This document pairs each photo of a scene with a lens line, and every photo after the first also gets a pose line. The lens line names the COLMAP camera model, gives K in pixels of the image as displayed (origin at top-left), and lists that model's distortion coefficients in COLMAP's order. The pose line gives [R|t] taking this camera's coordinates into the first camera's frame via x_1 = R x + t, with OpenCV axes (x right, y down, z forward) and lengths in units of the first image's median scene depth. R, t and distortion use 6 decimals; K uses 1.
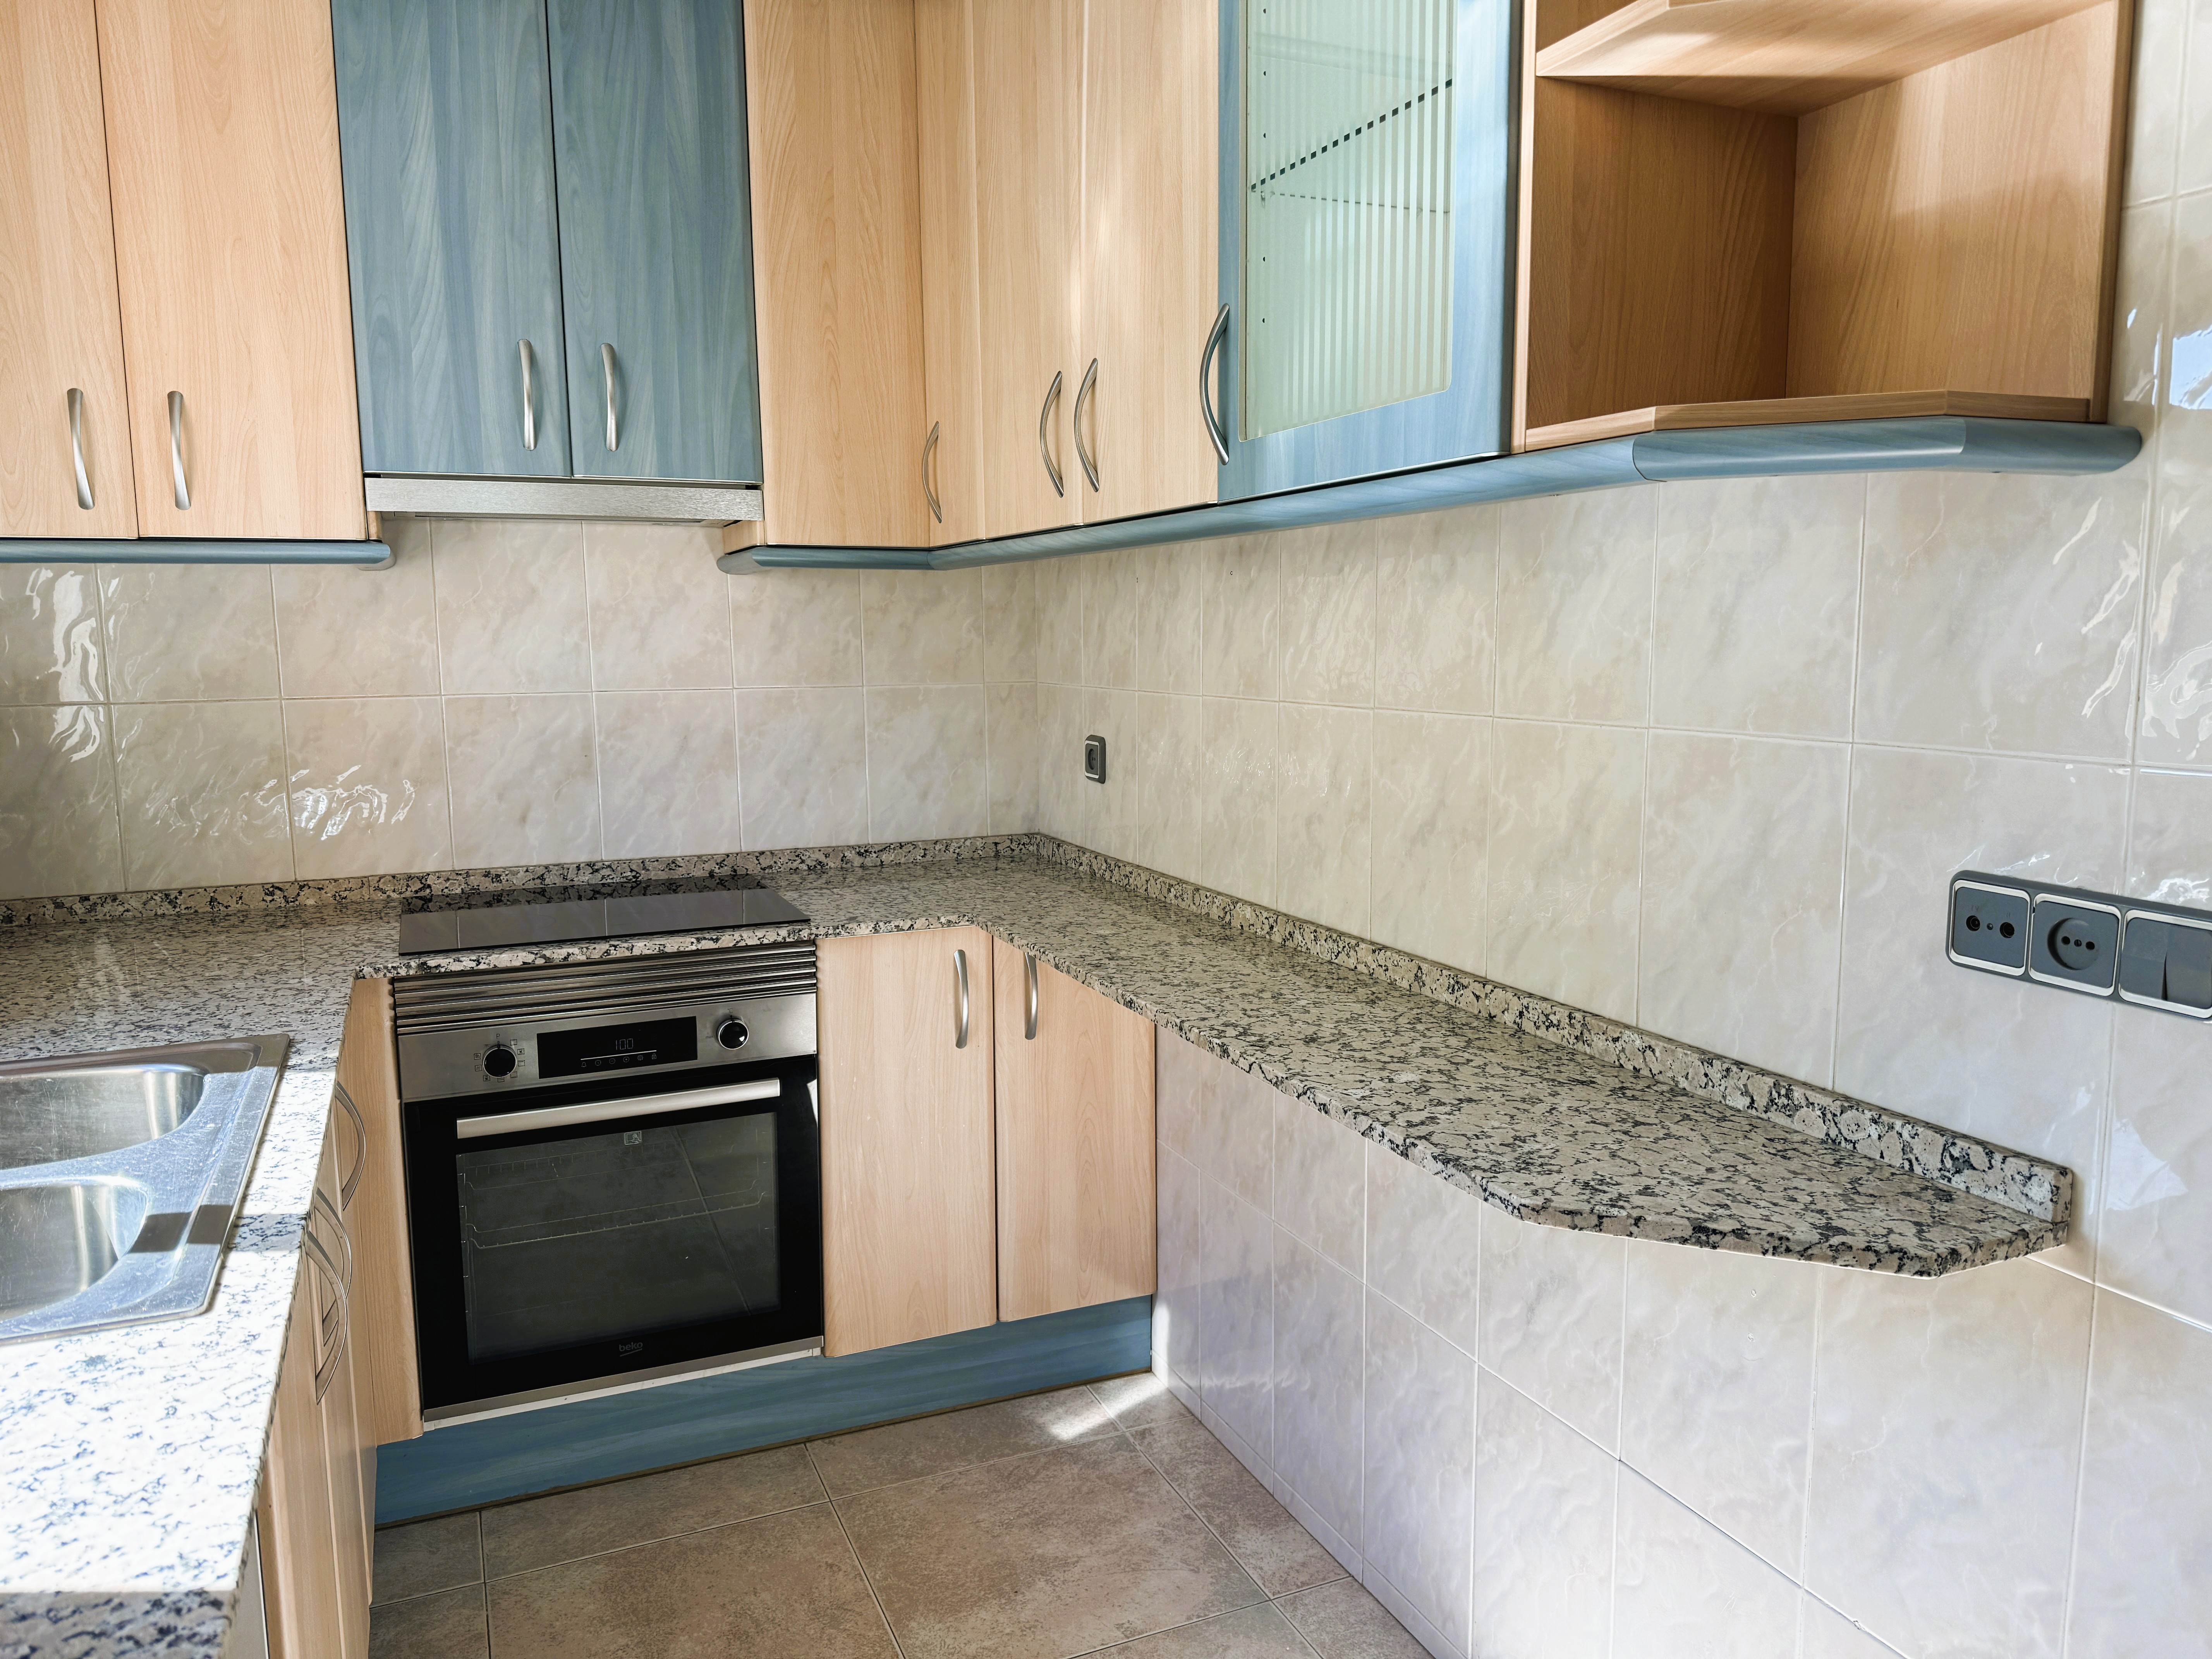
lens RADIAL K [[1564.9, 0, 1093.7], [0, 1564.9, 808.1], [0, 0, 1]] dist [0.100730, -0.123715]
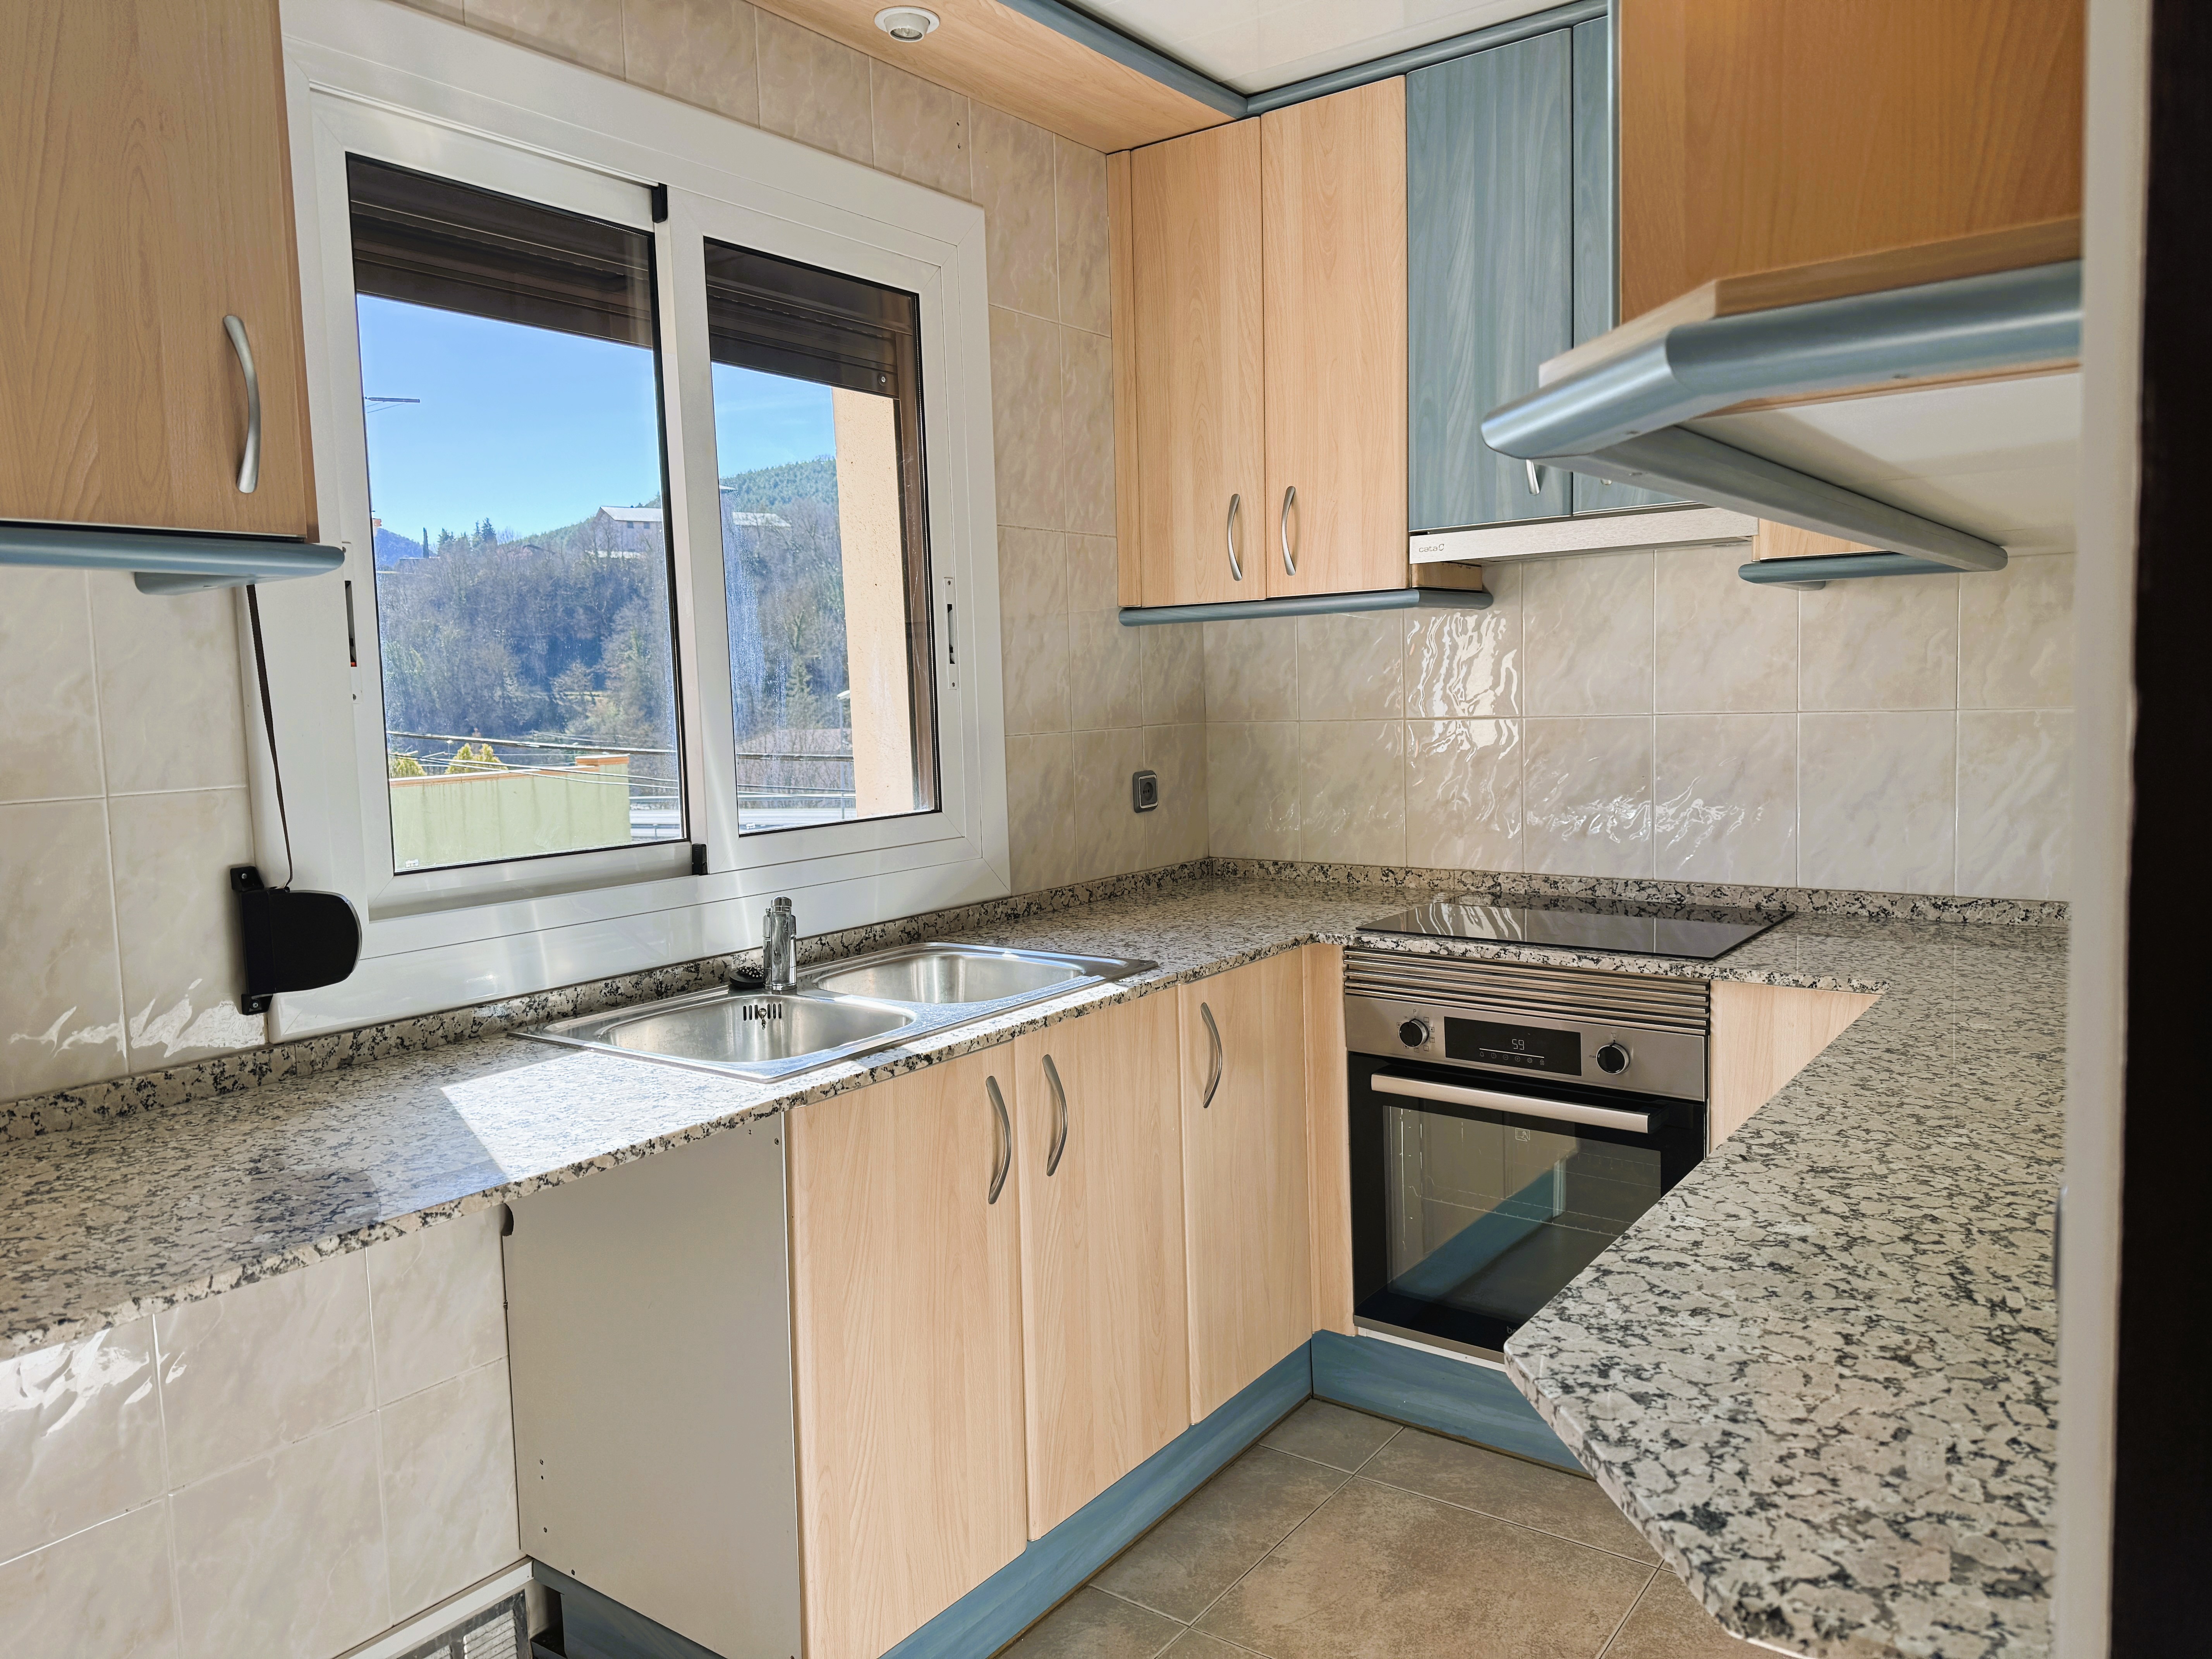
lens RADIAL K [[1564.9, 0, 1113.4], [0, 1564.9, 806.6], [0, 0, 1]] dist [0.100730, -0.123715]
pose [[0.494280, 0.062170, -0.867077, 0.476482], [-0.074497, 0.996799, 0.029004, -0.021023], [0.866105, 0.050258, 0.497330, 0.221748]]
